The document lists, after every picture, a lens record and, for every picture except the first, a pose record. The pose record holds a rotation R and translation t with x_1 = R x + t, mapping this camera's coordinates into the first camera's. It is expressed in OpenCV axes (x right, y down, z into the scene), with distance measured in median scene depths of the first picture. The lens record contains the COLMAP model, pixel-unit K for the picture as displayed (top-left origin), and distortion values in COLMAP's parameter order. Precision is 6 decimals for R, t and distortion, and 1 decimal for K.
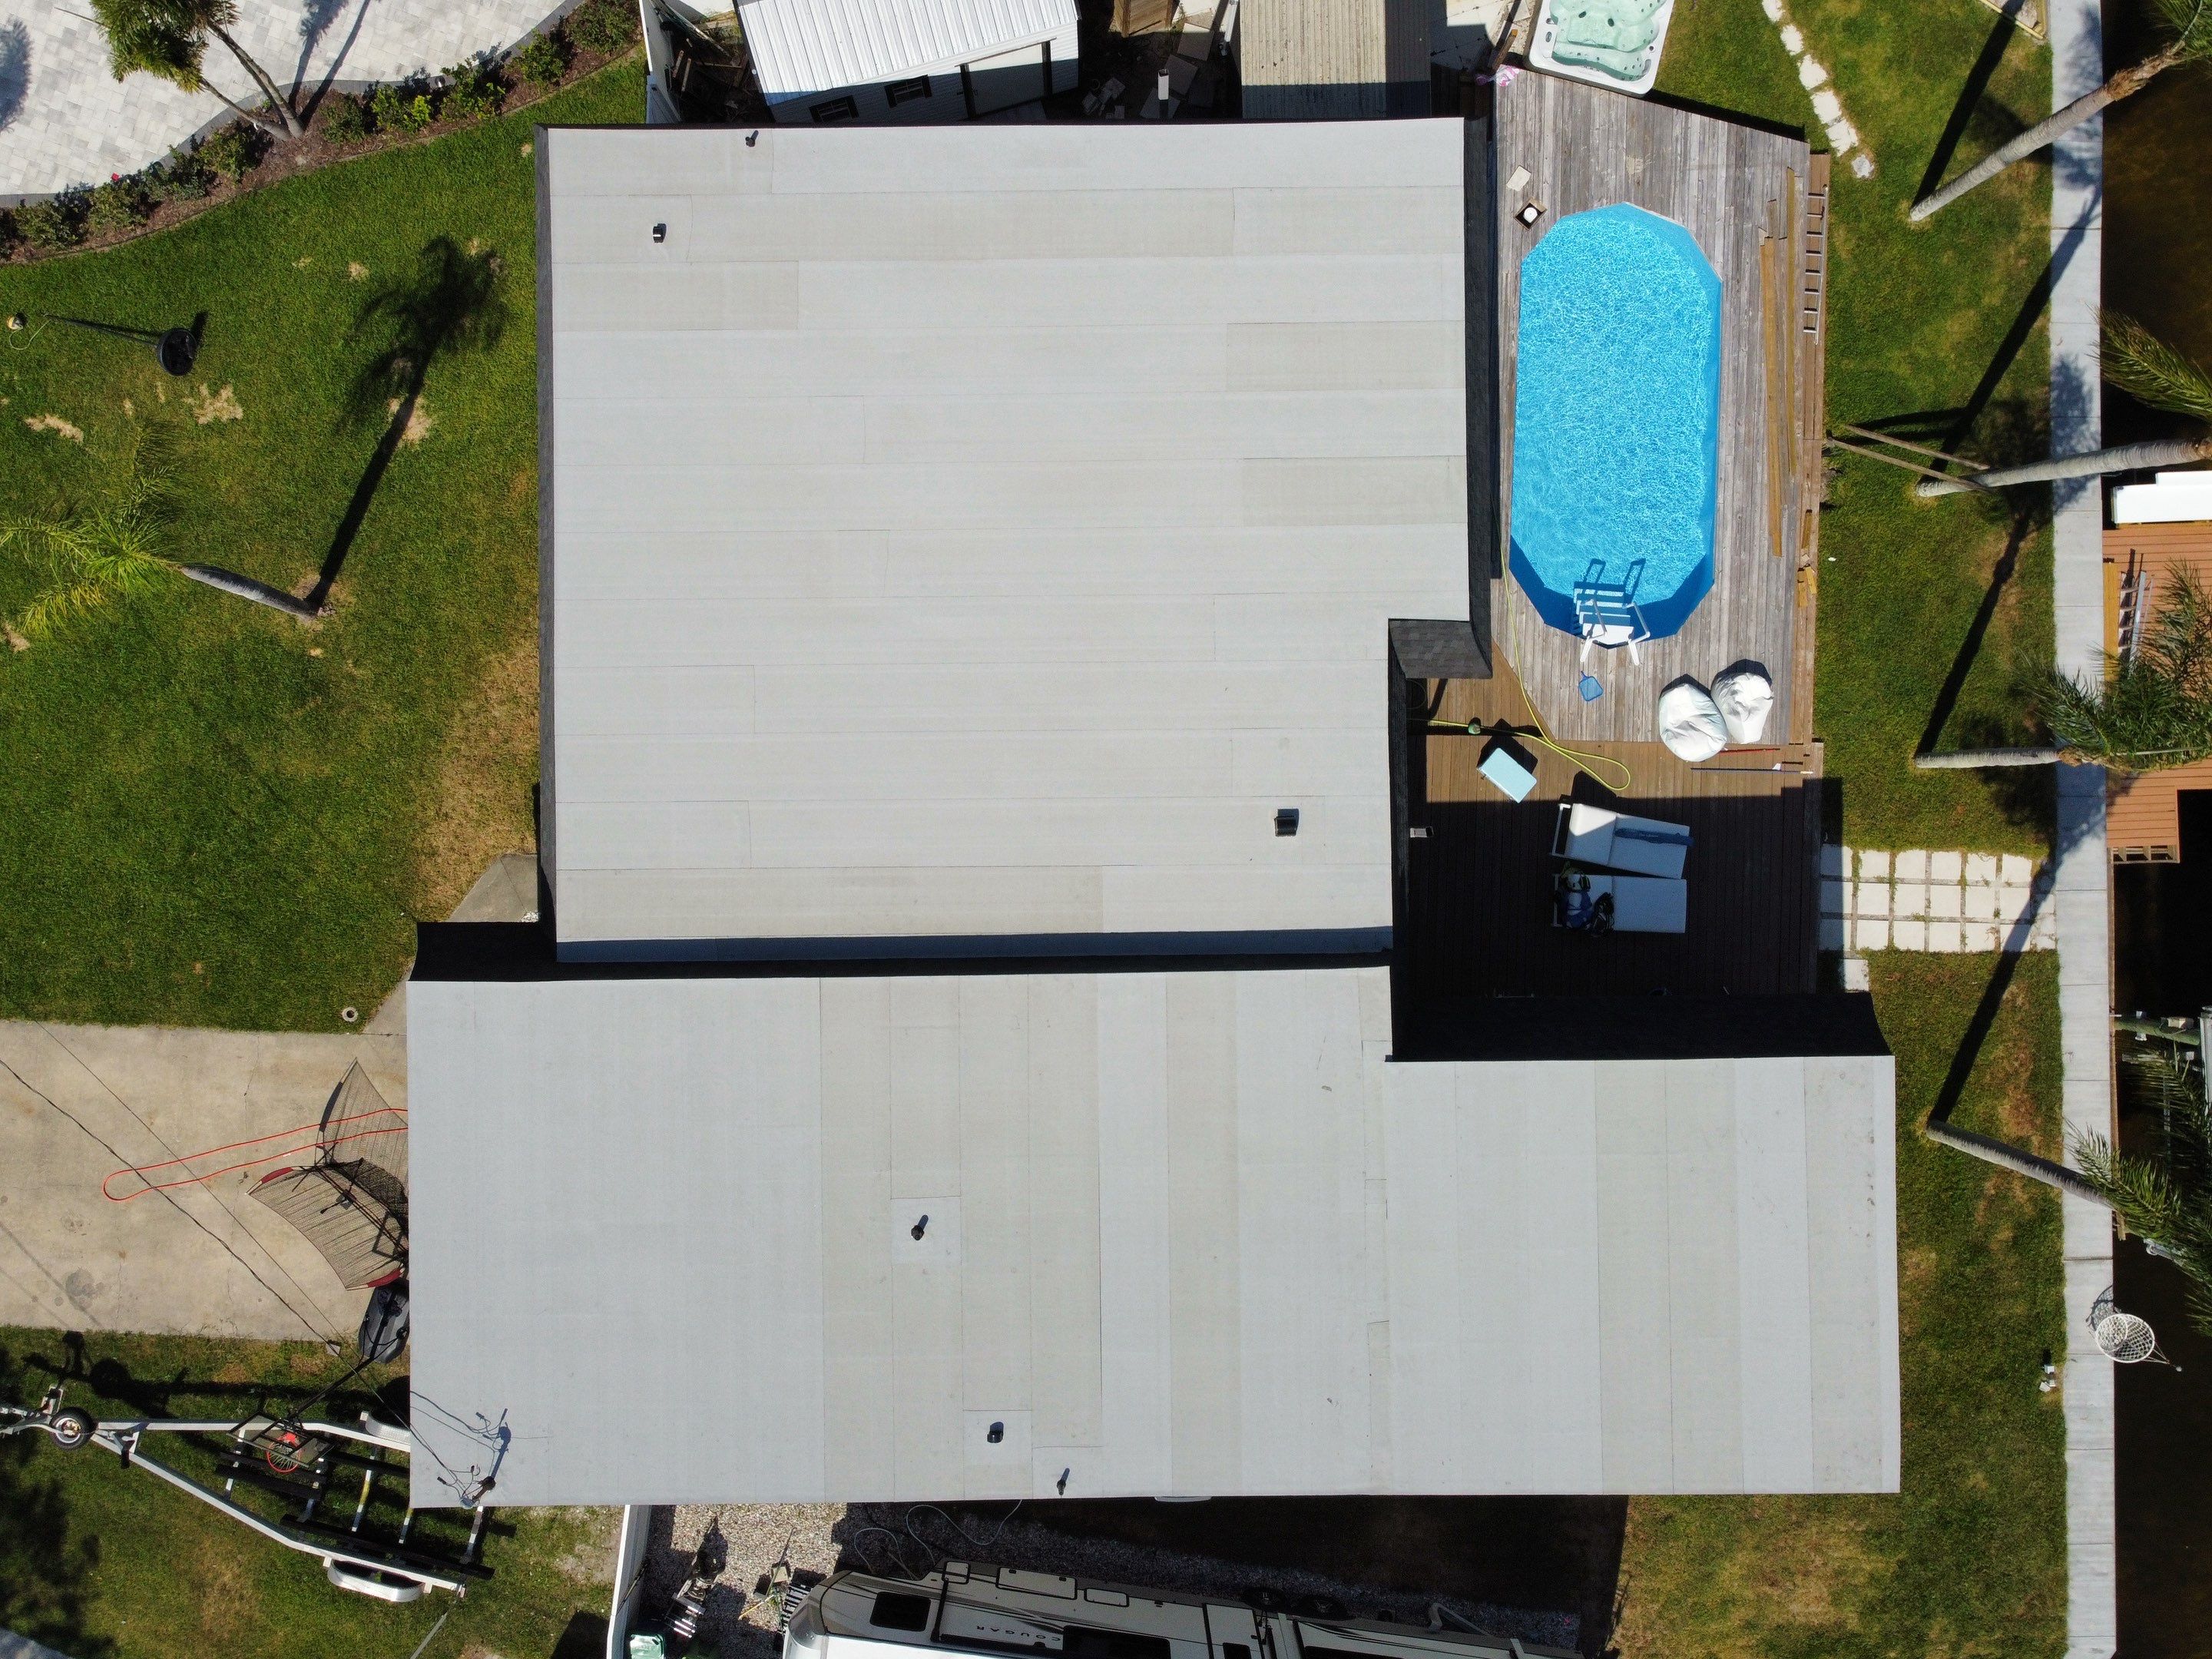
lens RADIAL K [[1676.1, 0, 1078.5], [0, 1676.1, 804.1], [0, 0, 1]] dist [0.020177, -0.024382]
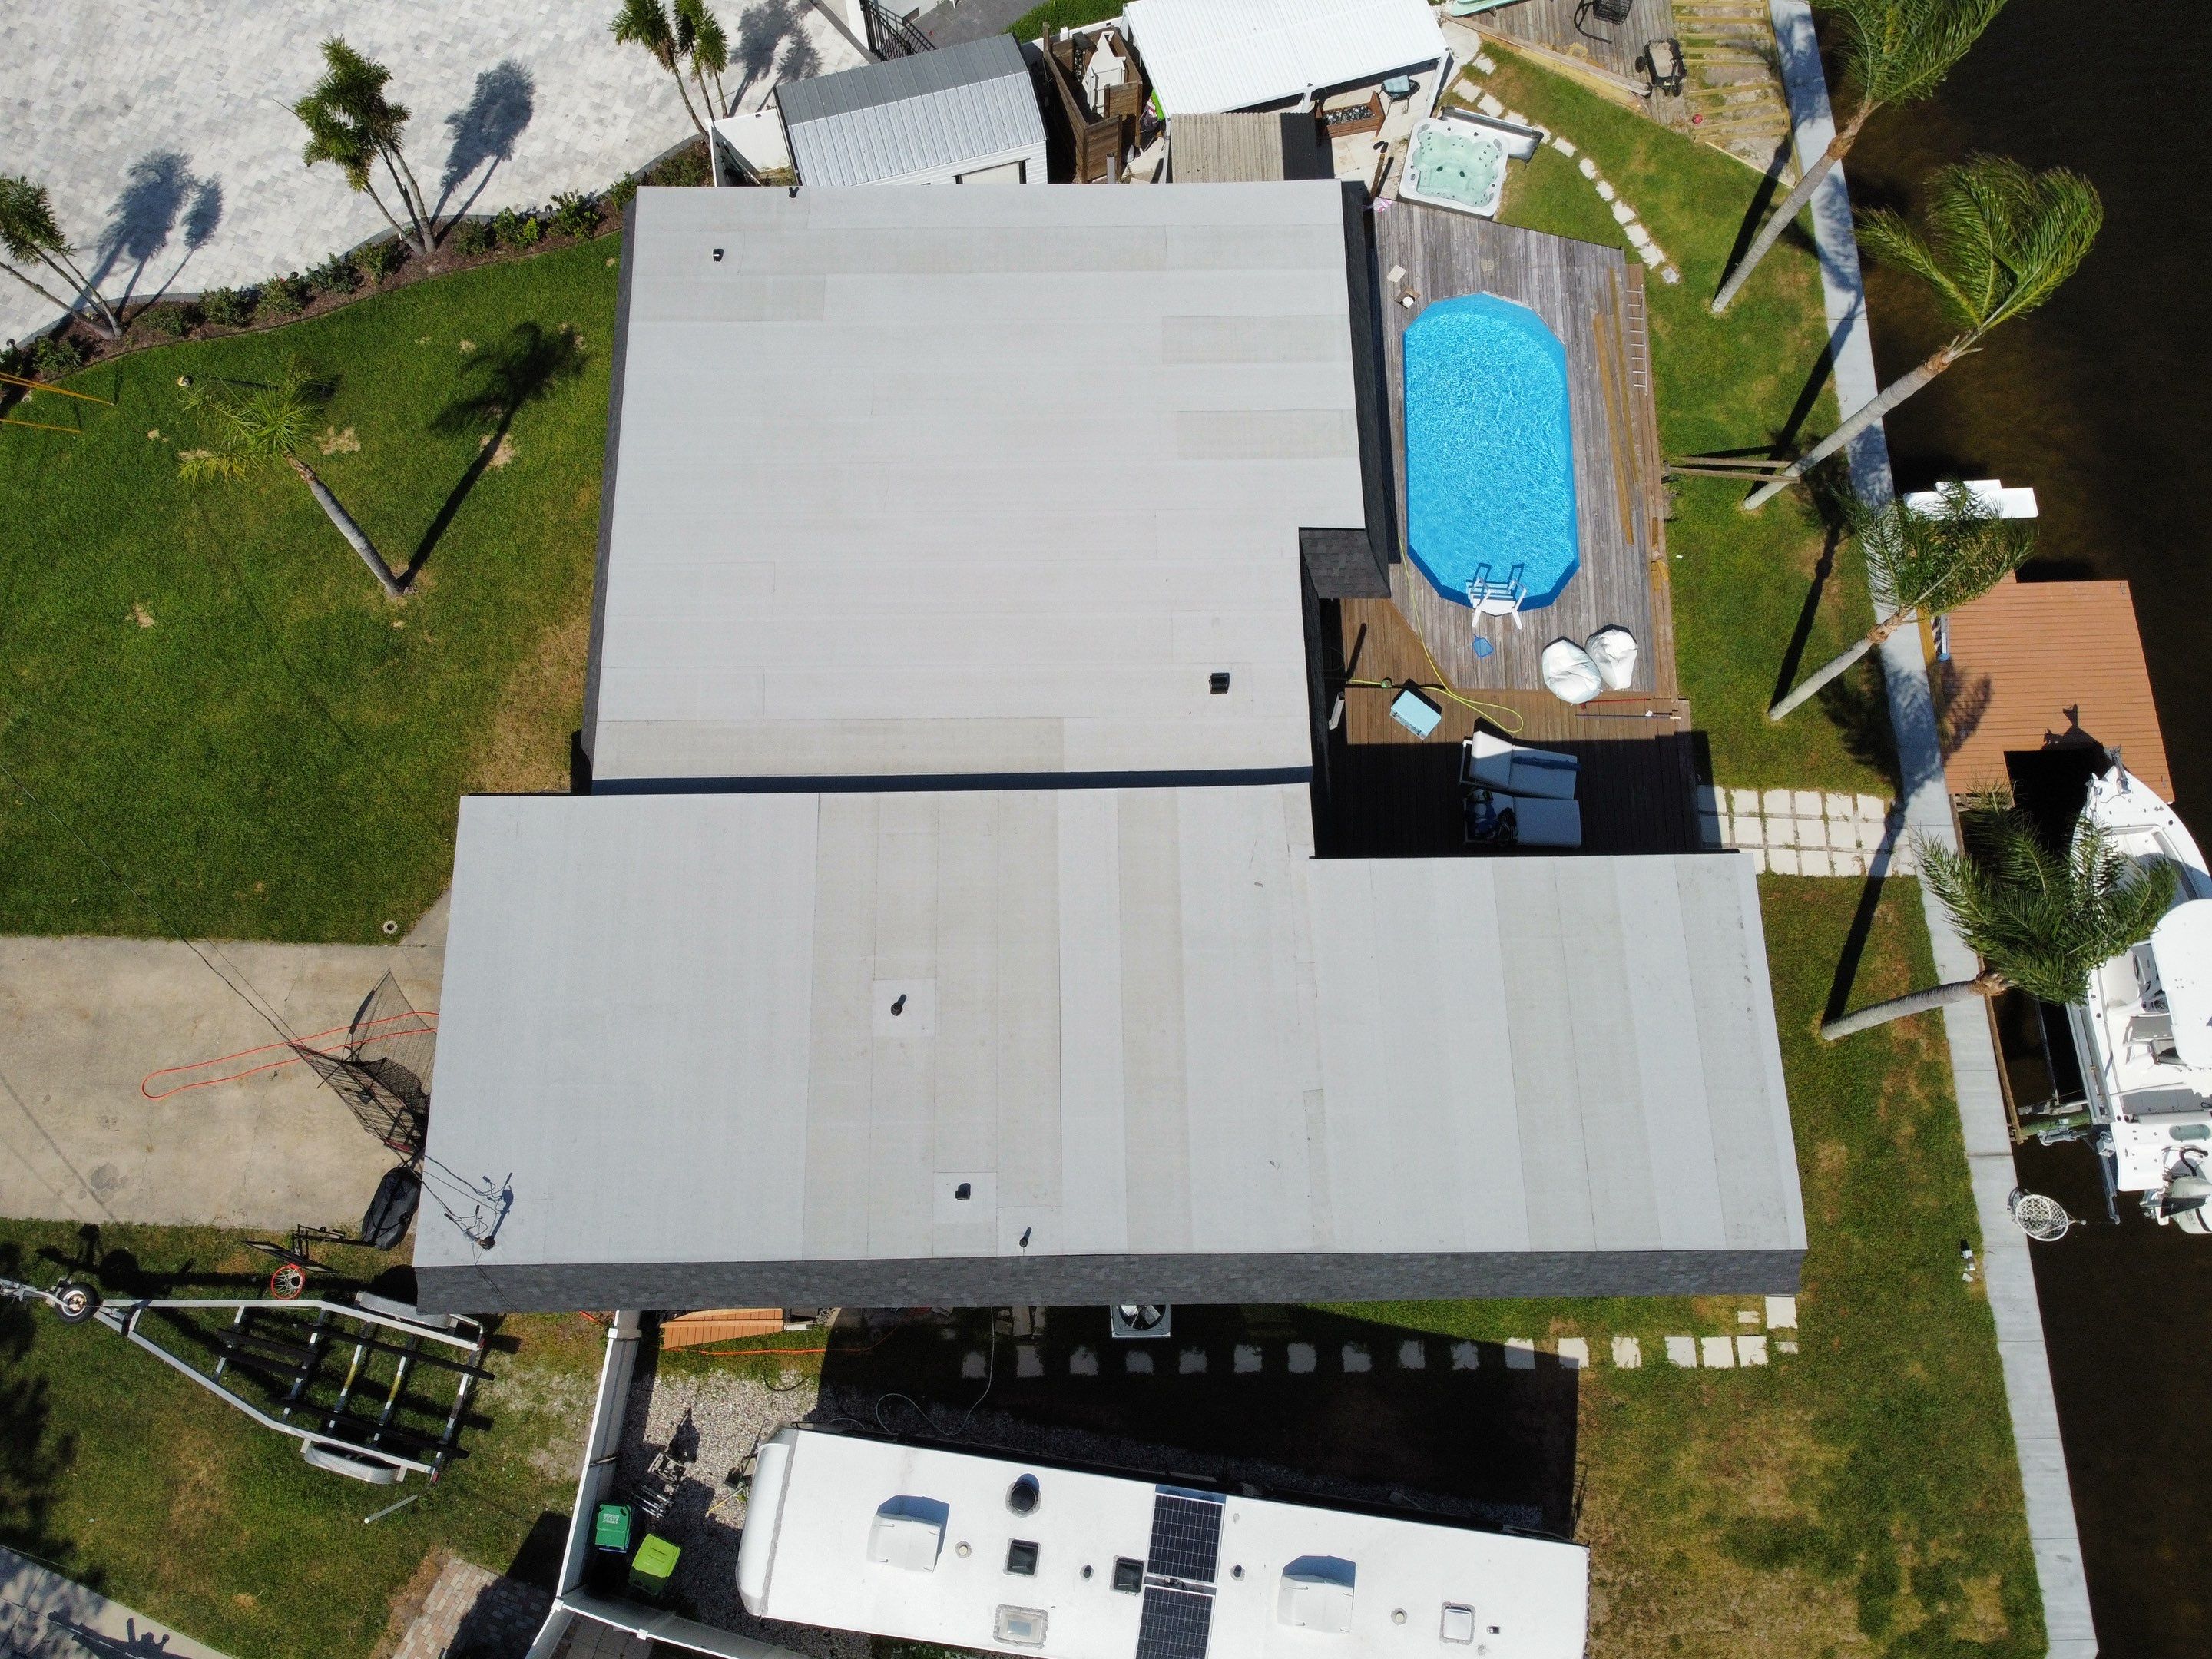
lens RADIAL K [[1676.1, 0, 1076.2], [0, 1676.1, 799.7], [0, 0, 1]] dist [0.020177, -0.024382]
pose [[0.999994, -0.000782, 0.003427, 0.016352], [0.001760, 0.955267, -0.295738, 0.373739], [-0.003042, 0.295743, 0.955263, -0.087469]]
